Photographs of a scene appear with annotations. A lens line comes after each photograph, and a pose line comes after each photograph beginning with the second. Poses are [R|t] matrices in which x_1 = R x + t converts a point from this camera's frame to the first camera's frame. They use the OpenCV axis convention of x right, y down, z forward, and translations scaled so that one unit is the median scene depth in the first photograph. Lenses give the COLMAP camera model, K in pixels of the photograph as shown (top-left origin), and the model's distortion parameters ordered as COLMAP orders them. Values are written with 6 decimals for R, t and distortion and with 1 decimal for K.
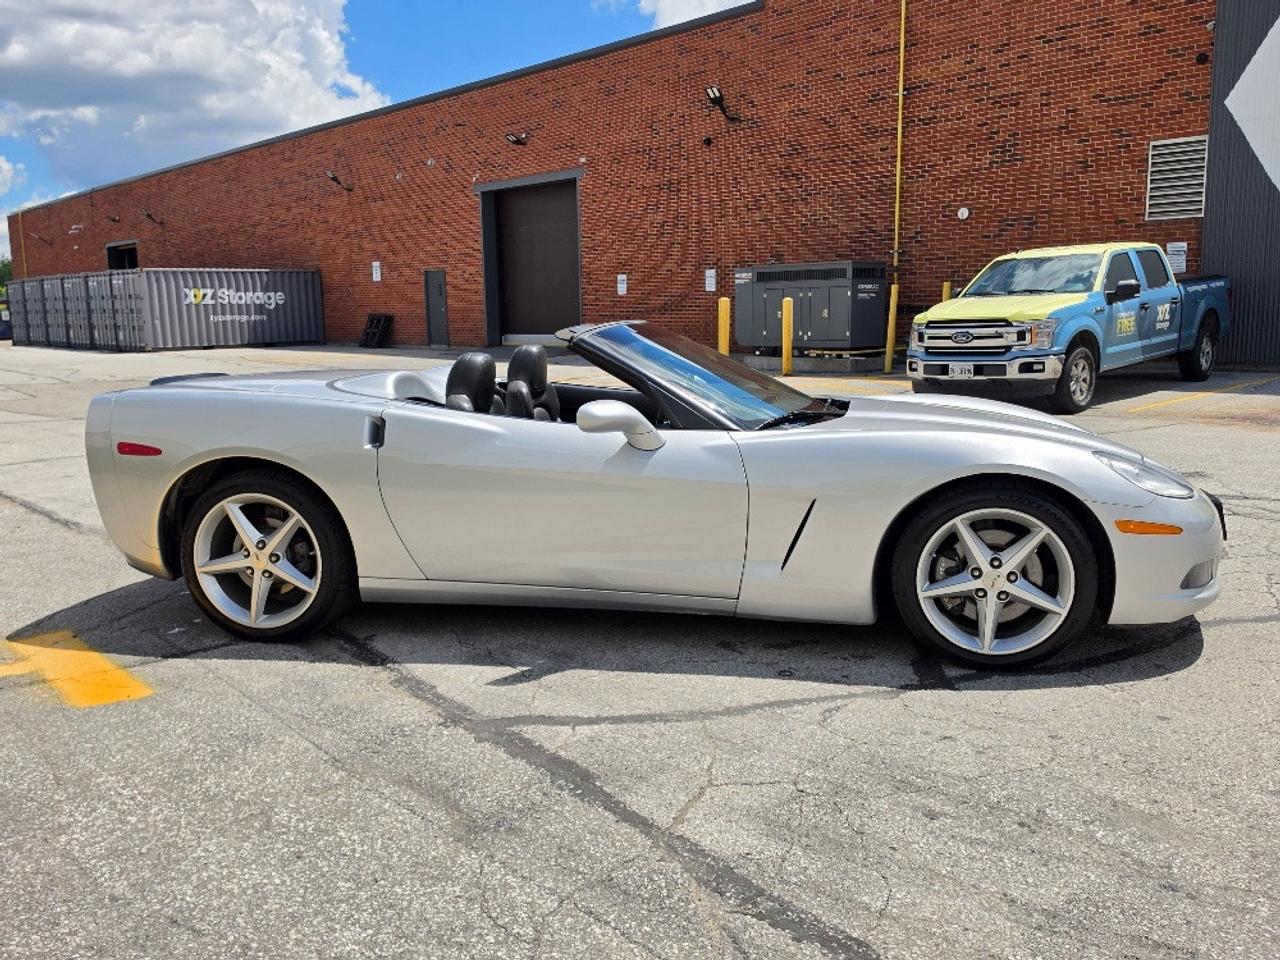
lens RADIAL K [[1080.1, 0, 640.0], [0, 1080.1, 480.0], [0, 0, 1]] dist [0.096457, -0.153982]
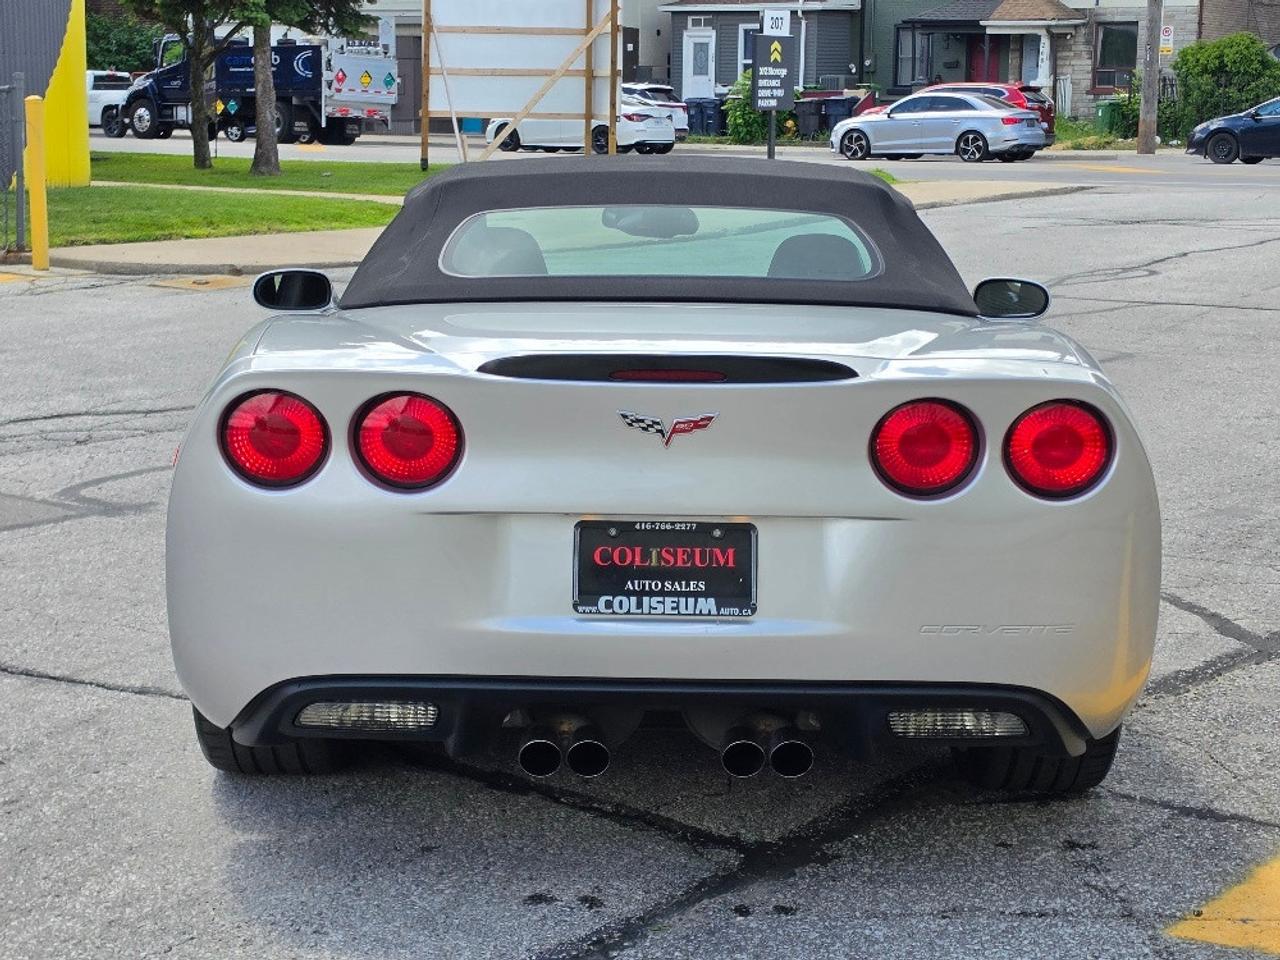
lens RADIAL K [[2180.0, 0, 618.2], [0, 2180.0, 478.5], [0, 0, 1]] dist [0.149425, -0.292598]
pose [[-0.186715, -0.151016, 0.970738, -0.330023], [0.143266, 0.973366, 0.178981, -0.055191], [-0.971912, 0.172492, -0.160106, 0.337979]]
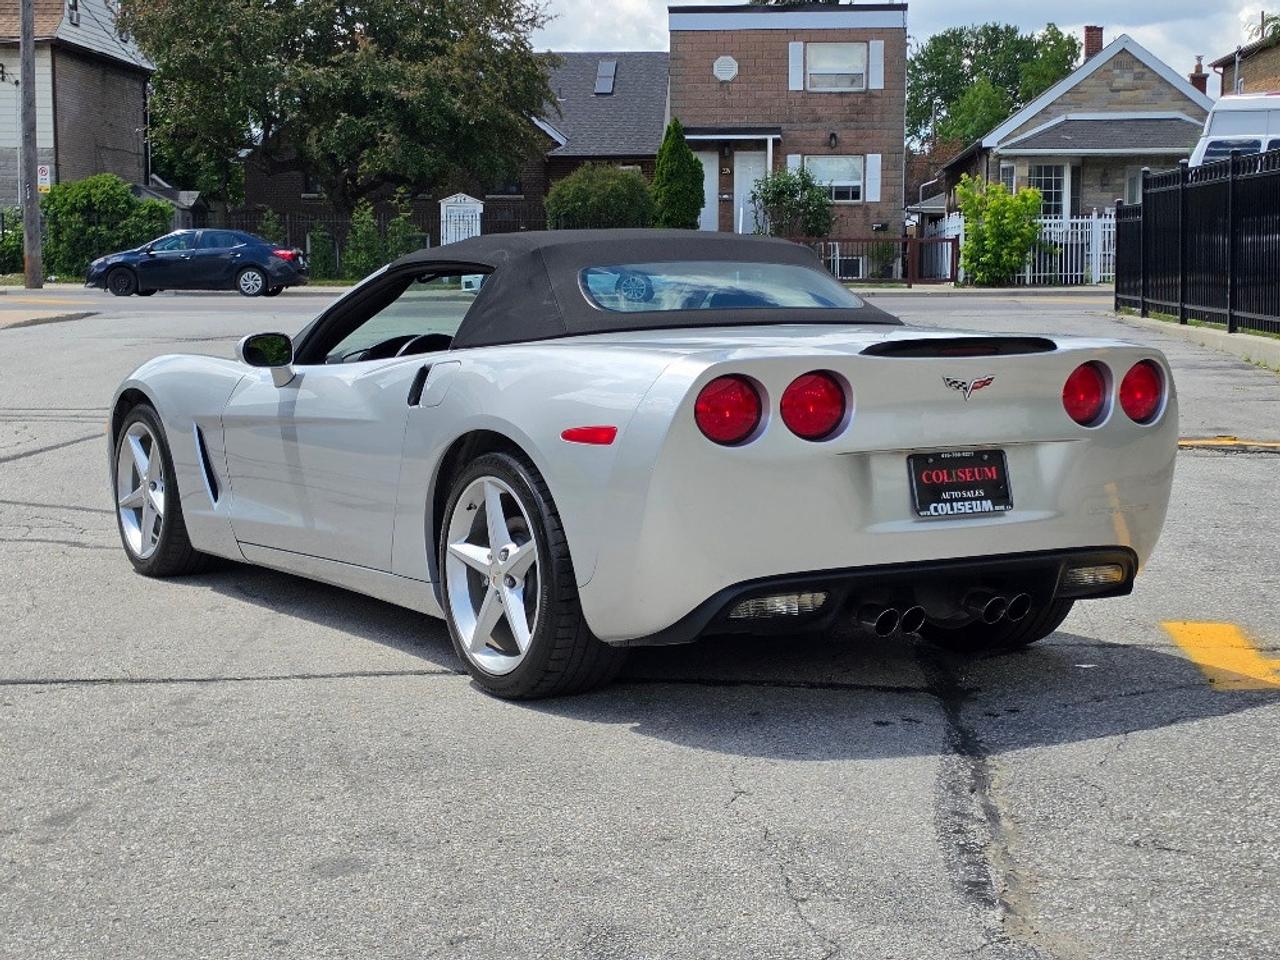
lens RADIAL K [[2180.1, 0, 642.6], [0, 2180.1, 451.1], [0, 0, 1]] dist [0.156081, -0.306479]
pose [[-0.673702, -0.049614, 0.737336, -0.328473], [0.125849, 0.975467, 0.180625, -0.075845], [-0.728209, 0.214480, -0.650930, 0.542988]]
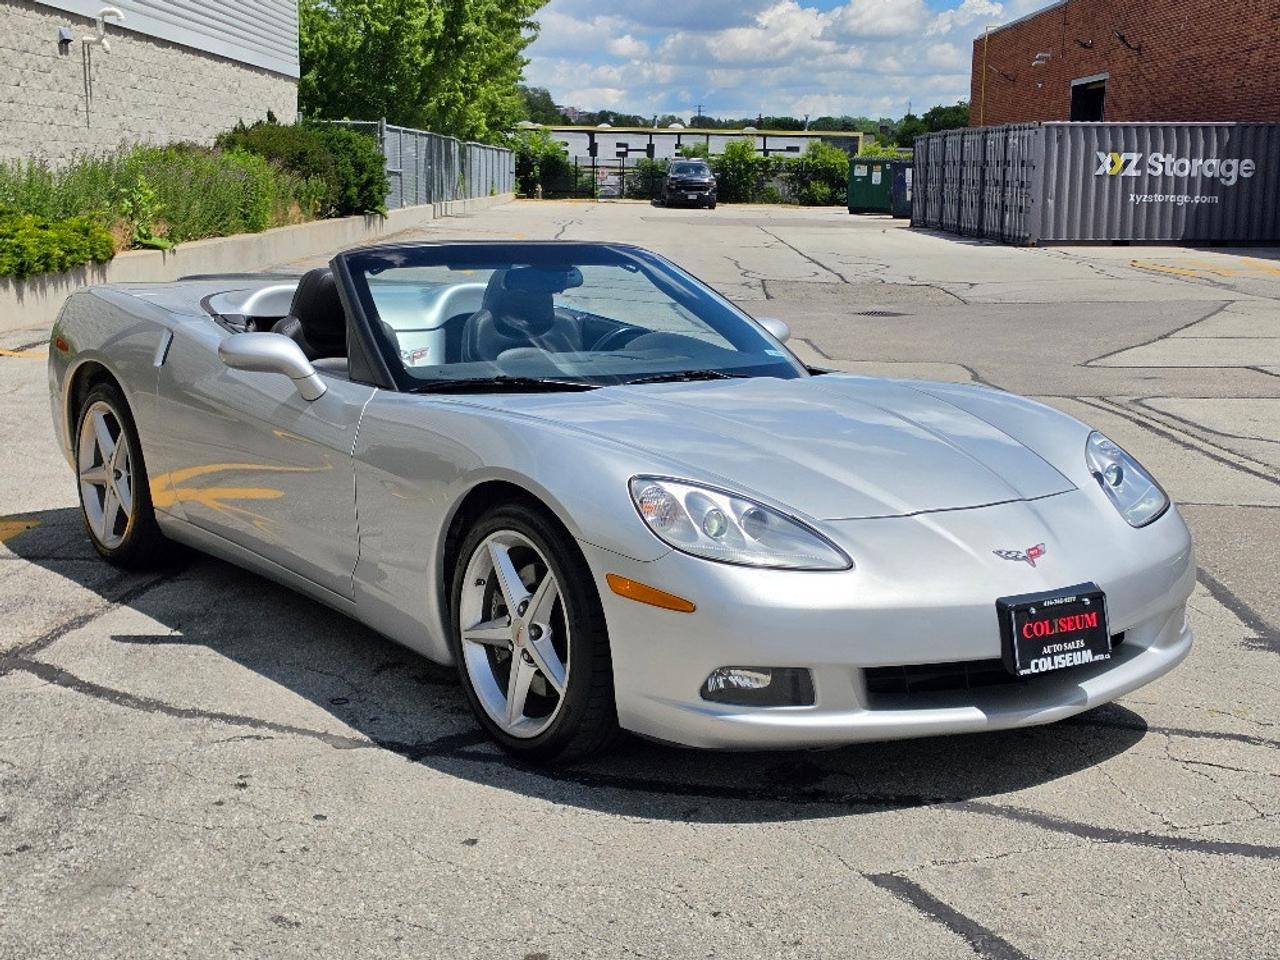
lens RADIAL K [[1766.9, 0, 640.0], [0, 1766.9, 480.0], [0, 0, 1]] dist [0.135205, -0.272120]
pose [[0.745029, 0.142566, -0.651619, 0.240080], [-0.135388, 0.988879, 0.061558, -0.019139], [0.653148, 0.042359, 0.756044, 0.035130]]
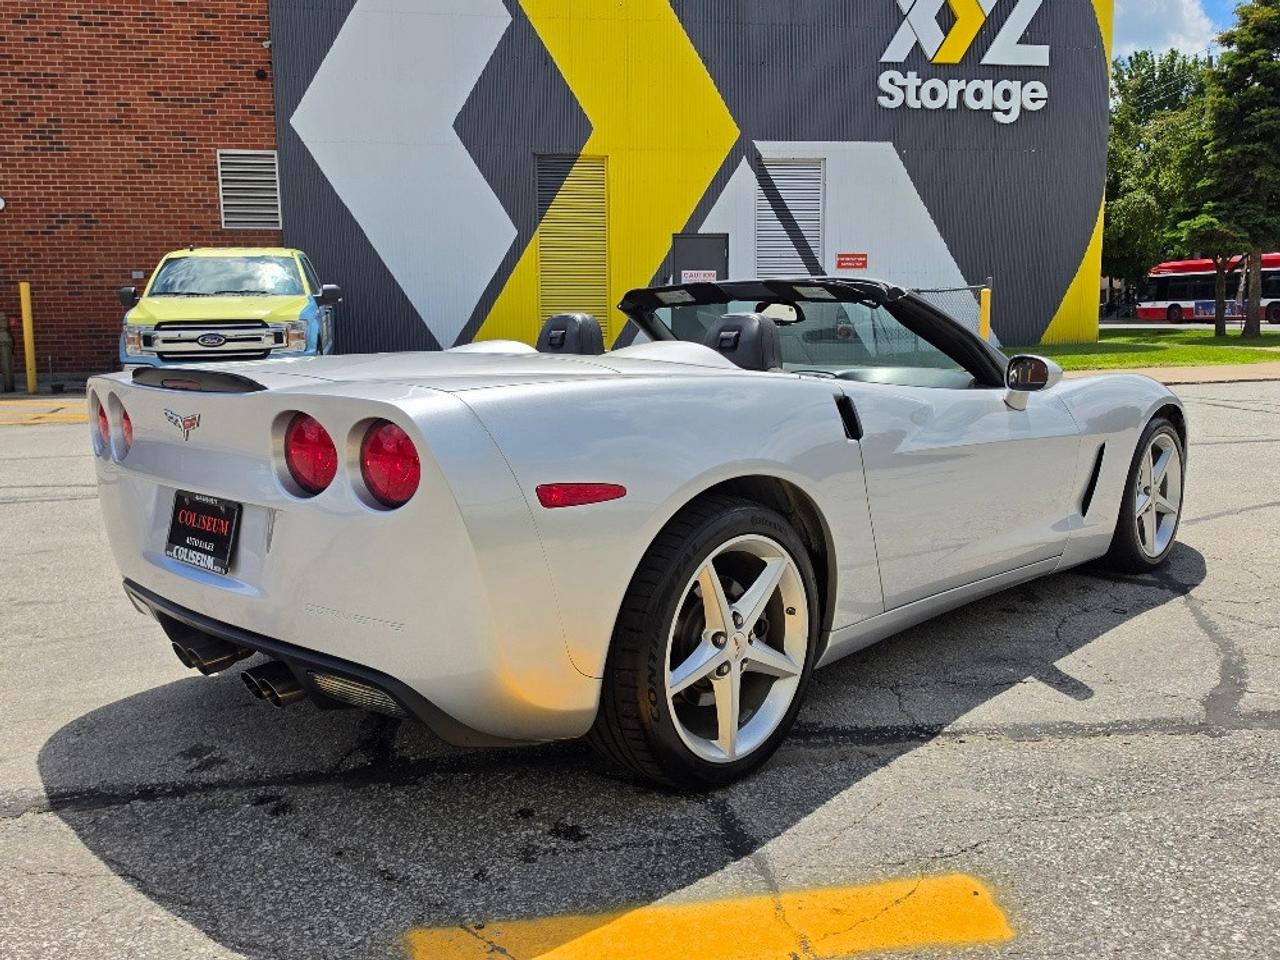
lens RADIAL K [[1080.1, 0, 640.0], [0, 1080.1, 480.0], [0, 0, 1]] dist [0.096457, -0.153982]
pose [[0.536269, -0.116546, 0.835962, -0.212001], [0.132469, 0.989769, 0.053010, -0.013933], [-0.833587, 0.082312, 0.546221, 0.172727]]
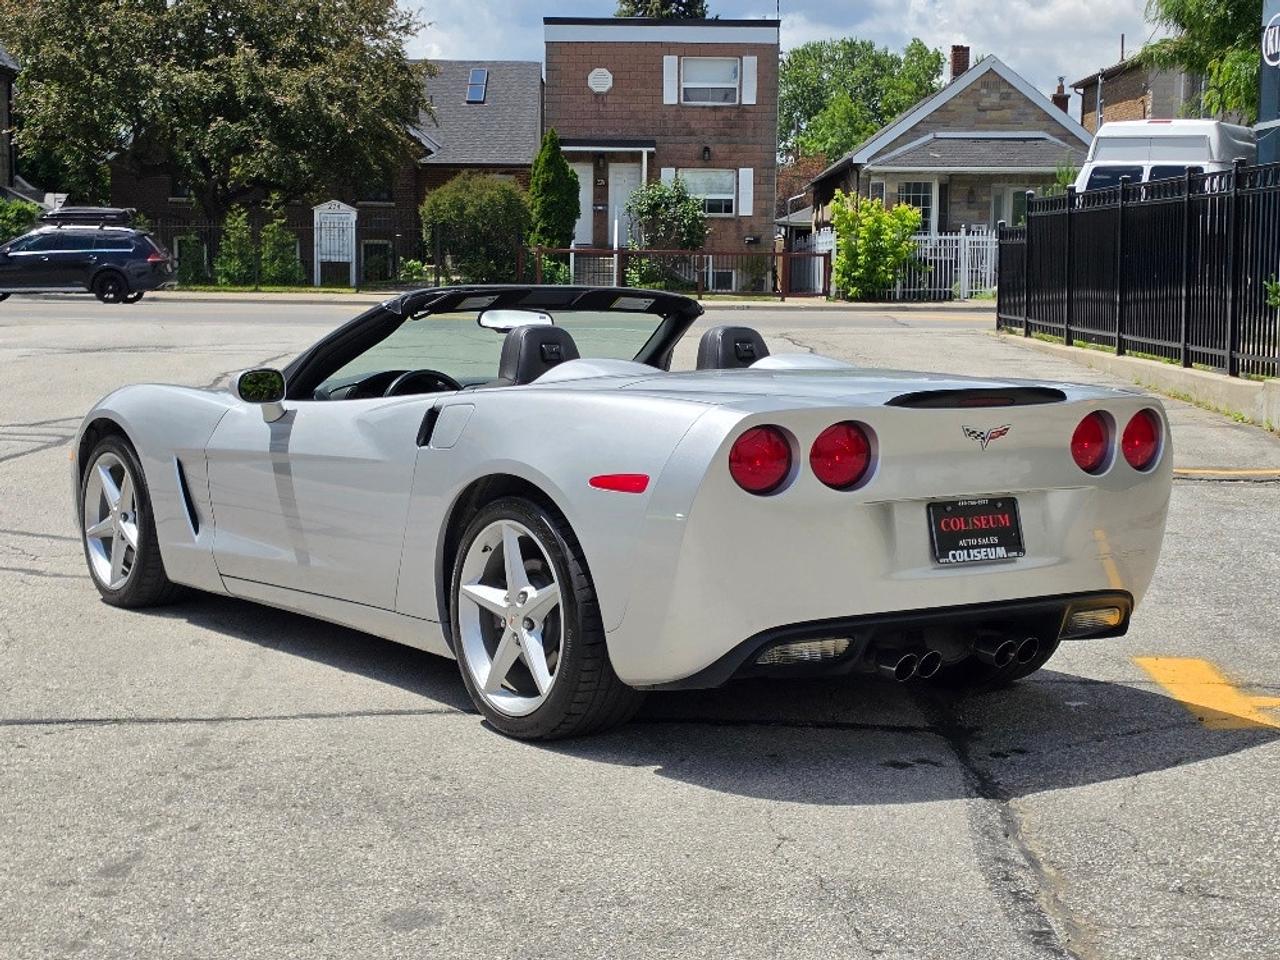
lens RADIAL K [[2160.4, 0, 640.0], [0, 2160.4, 480.0], [0, 0, 1]] dist [0.174924, -0.452045]
pose [[-0.718980, -0.061438, 0.692310, -0.312255], [0.108009, 0.974108, 0.198616, -0.084993], [-0.686587, 0.217577, -0.693728, 0.560250]]
